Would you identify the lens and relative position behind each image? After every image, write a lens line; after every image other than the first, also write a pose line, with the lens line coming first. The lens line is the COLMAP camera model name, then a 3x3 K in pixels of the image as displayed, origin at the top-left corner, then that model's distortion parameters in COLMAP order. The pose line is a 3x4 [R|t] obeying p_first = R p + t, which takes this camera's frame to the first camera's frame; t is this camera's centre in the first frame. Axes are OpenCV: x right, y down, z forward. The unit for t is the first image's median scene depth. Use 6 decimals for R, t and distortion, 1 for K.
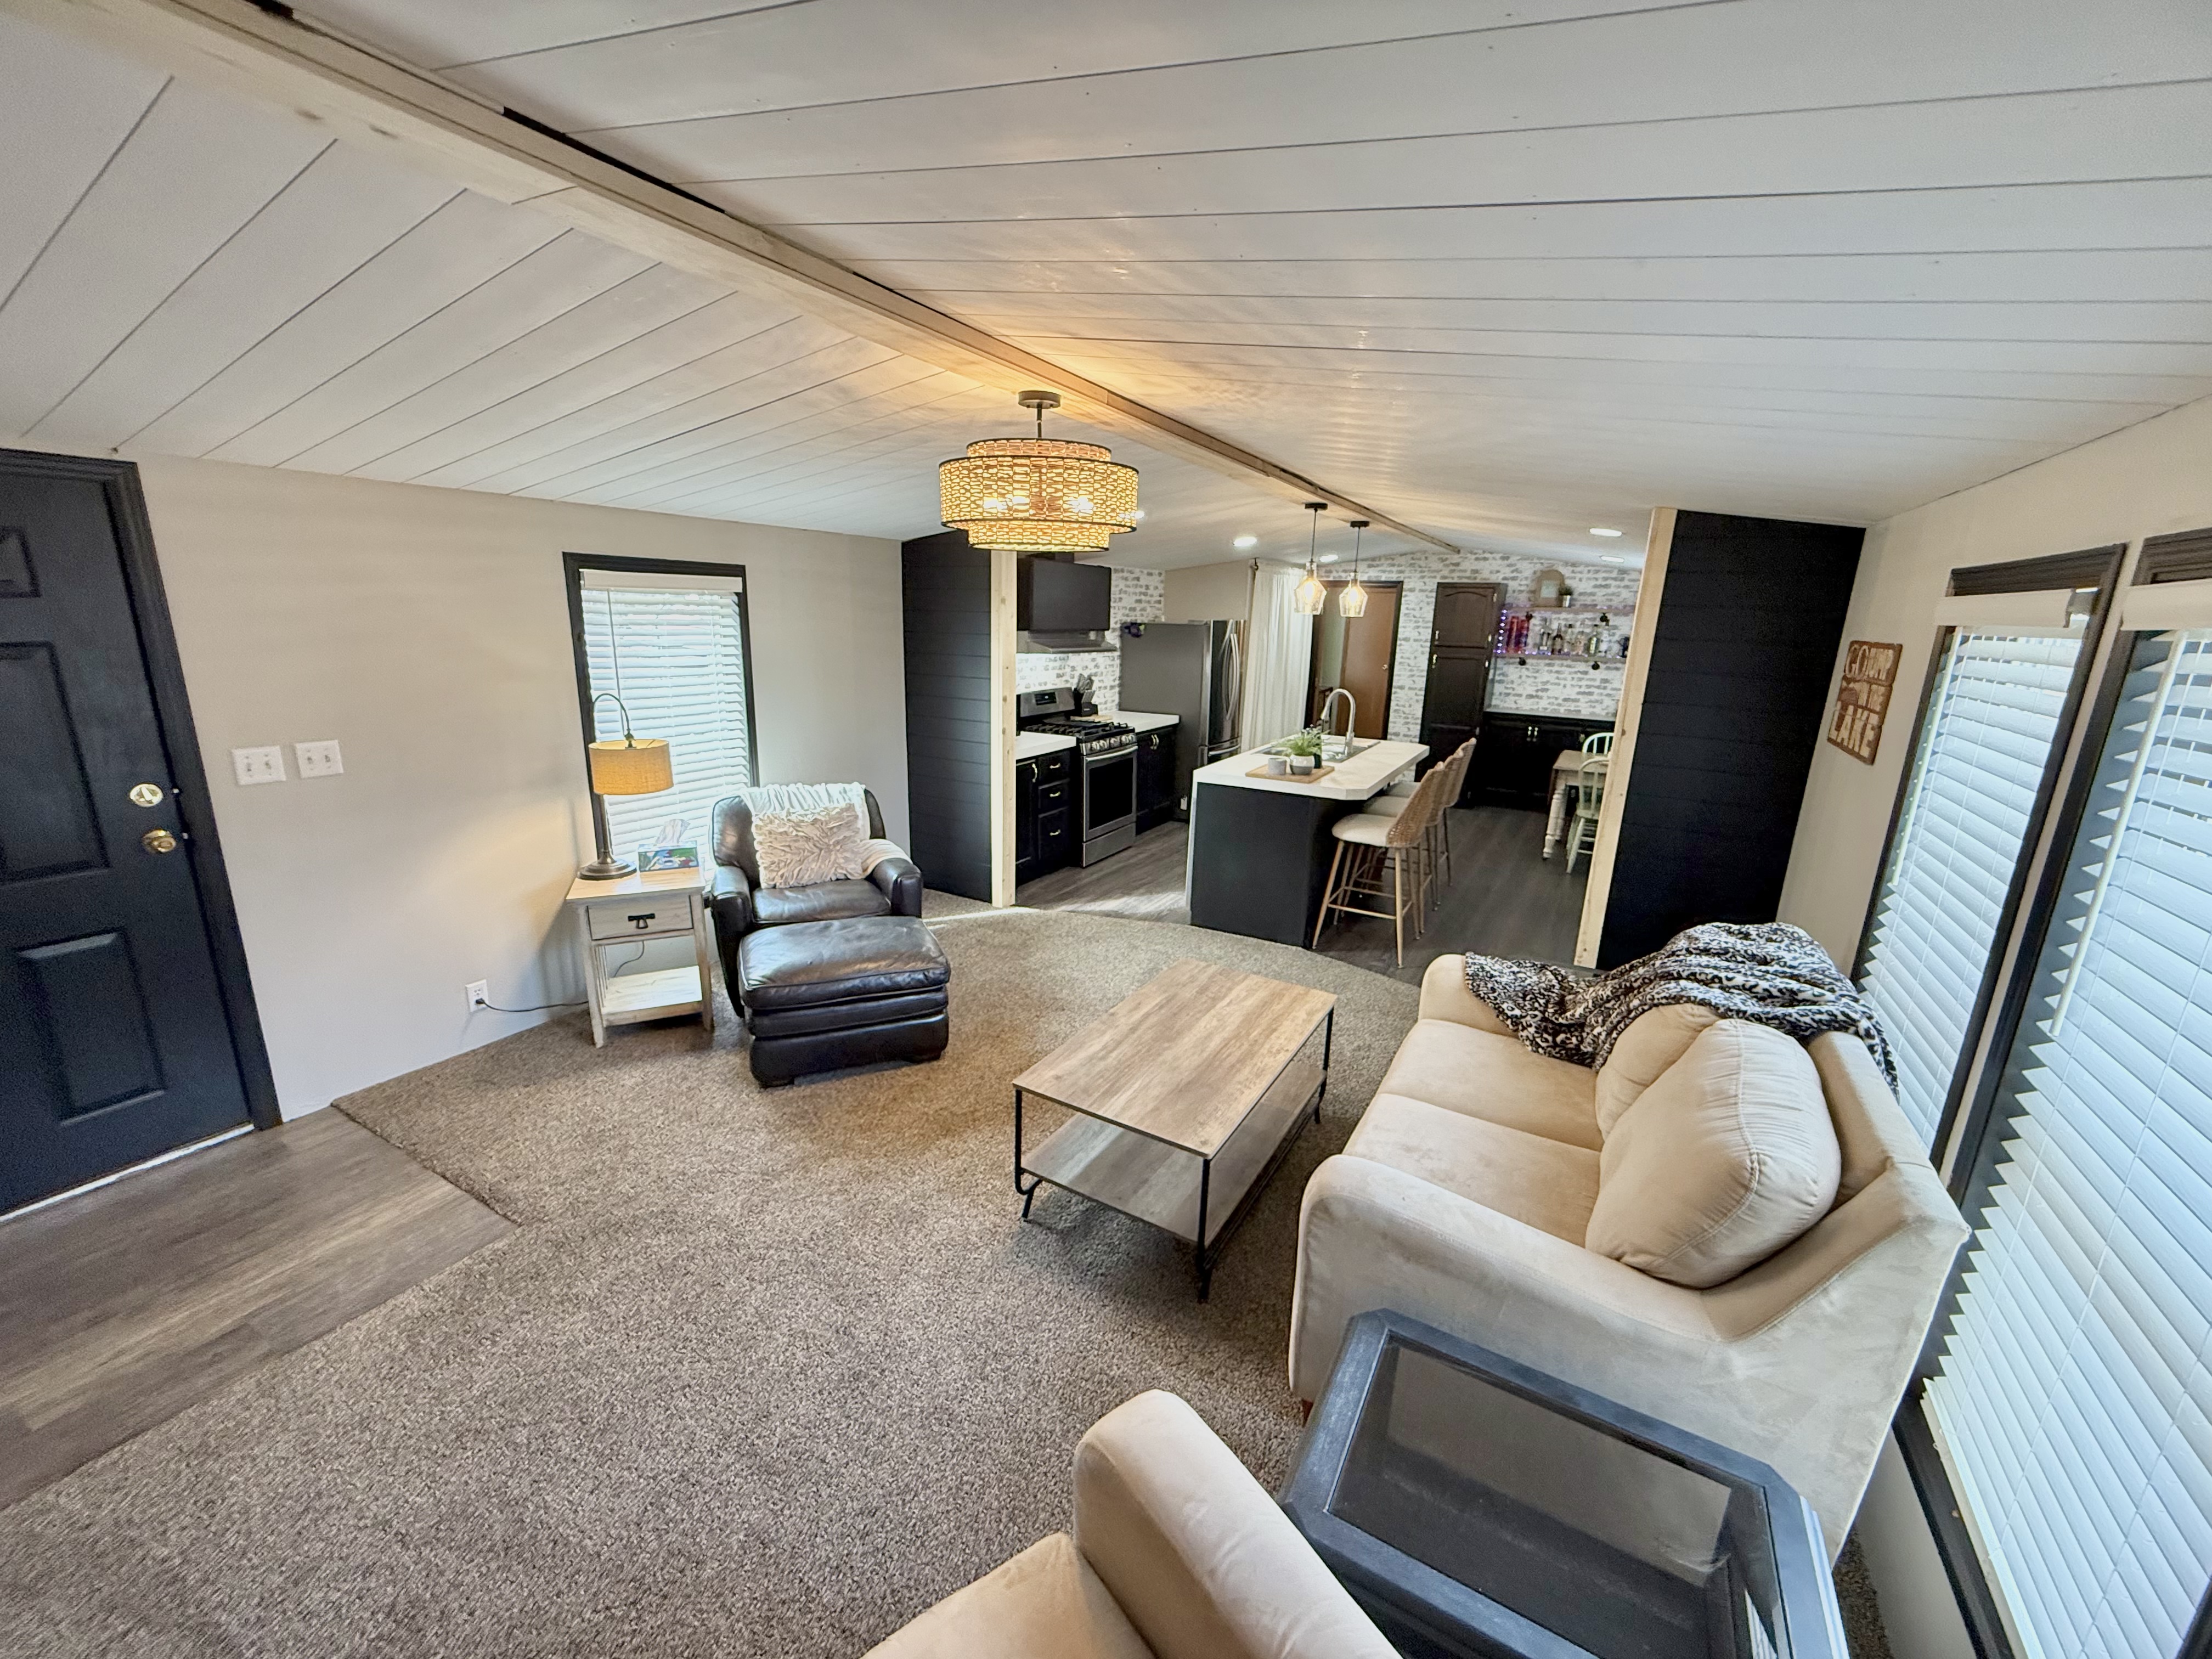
lens RADIAL K [[872.5, 0, 1102.3], [0, 872.5, 822.9], [0, 0, 1]] dist [0.000016, -0.000586]
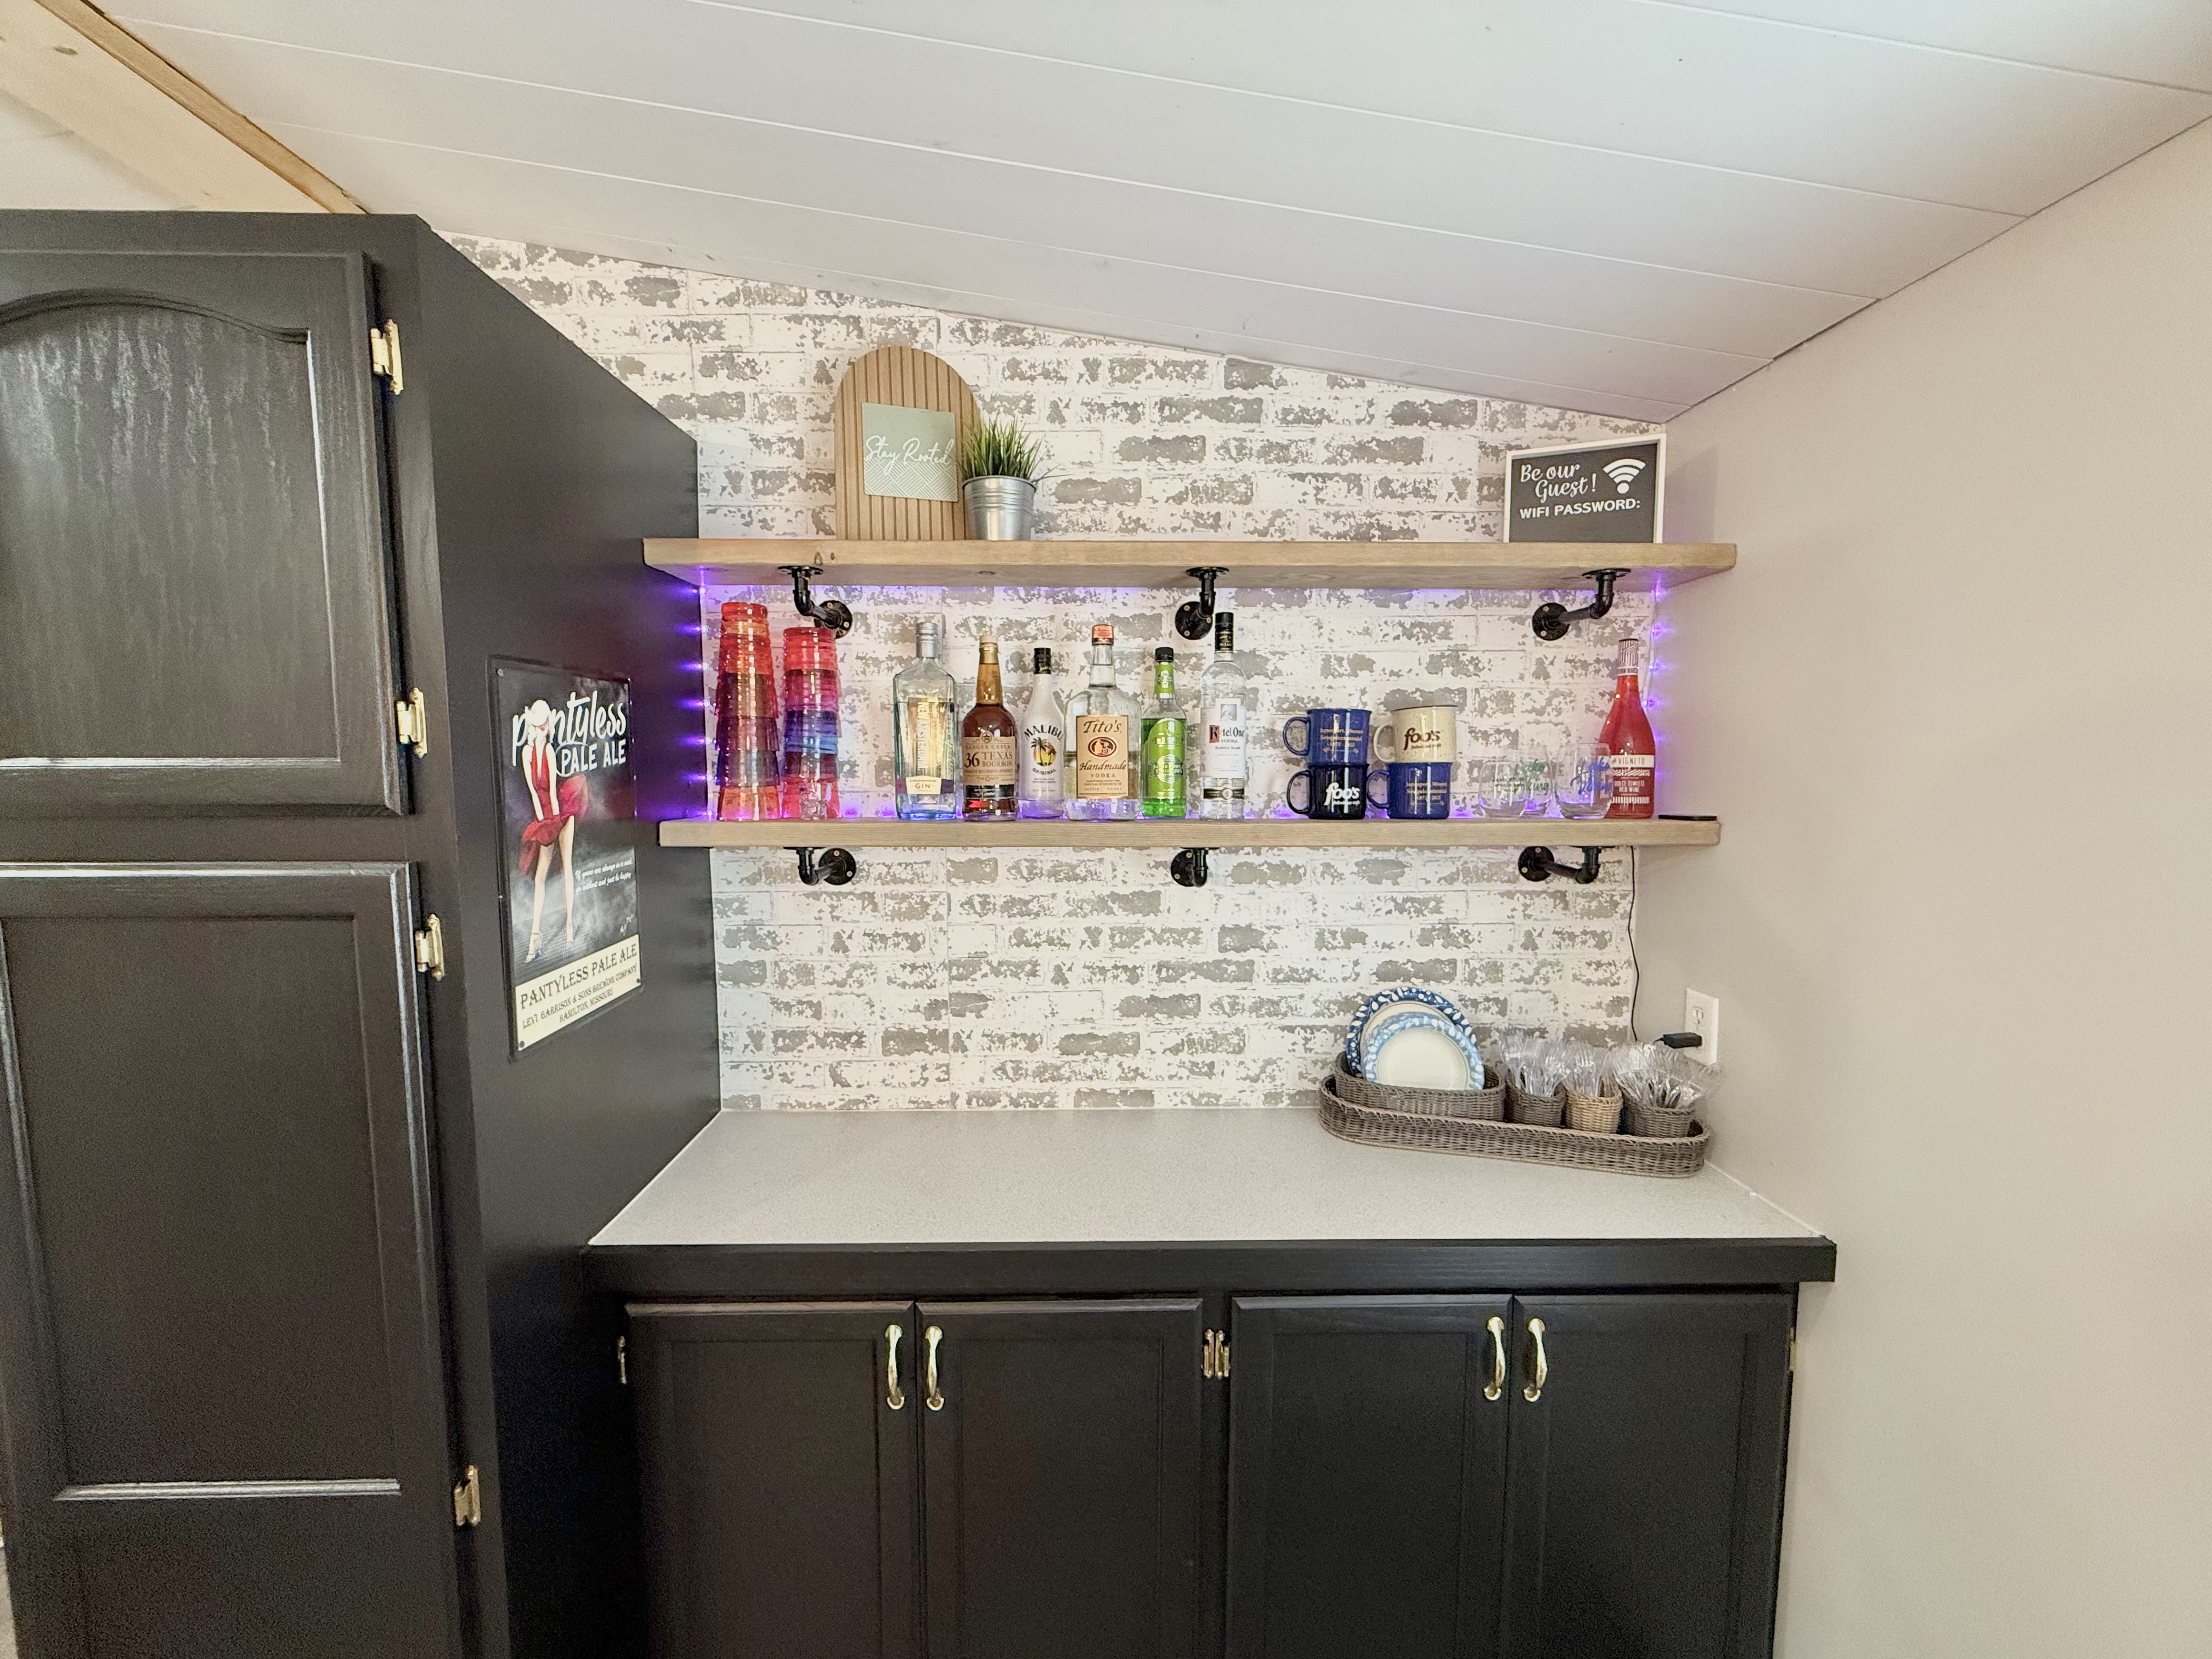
lens RADIAL K [[872.5, 0, 1095.9], [0, 872.5, 829.4], [0, 0, 1]] dist [0.000016, -0.000586]
pose [[0.855603, -0.069237, 0.512981, 0.450615], [0.145627, 0.983184, -0.110191, -0.169557], [-0.496725, 0.168983, 0.851298, 0.846059]]
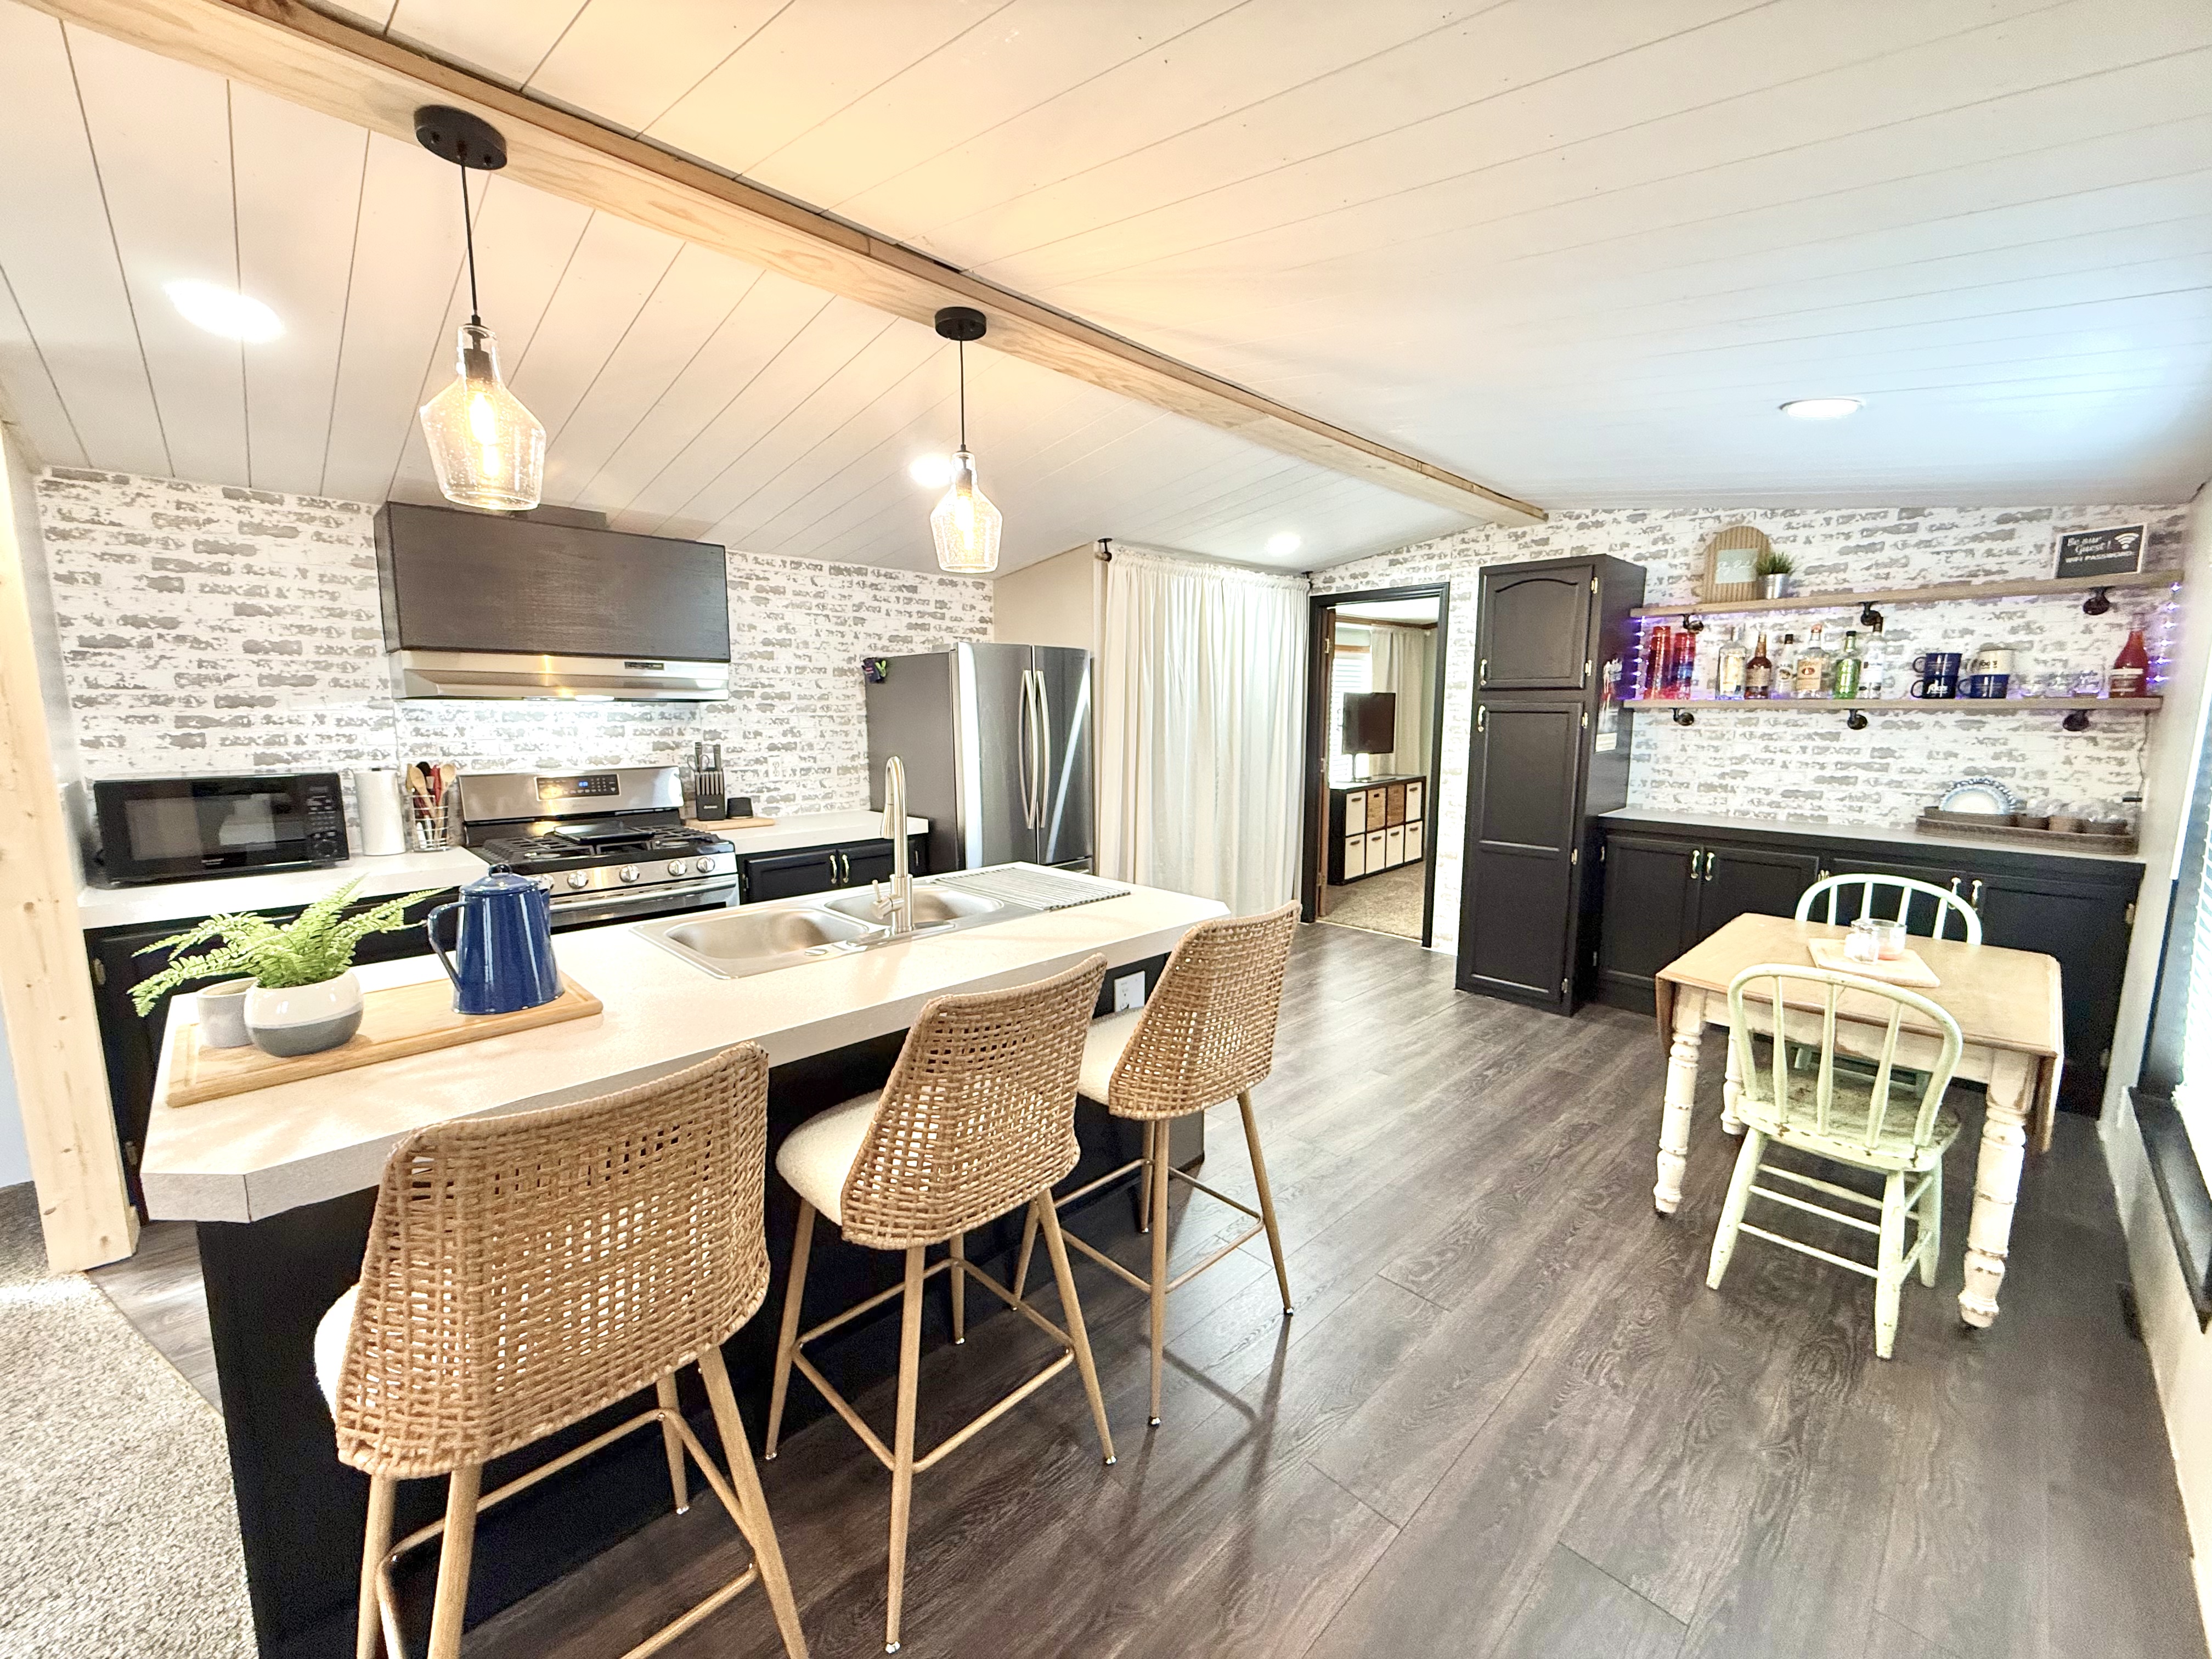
lens RADIAL K [[872.5, 0, 1100.3], [0, 872.5, 825.8], [0, 0, 1]] dist [0.000016, -0.000586]
pose [[0.961708, 0.012690, -0.273783, 0.309174], [-0.042456, 0.993767, -0.103074, -0.060973], [0.270768, 0.110751, 0.956252, 0.459924]]
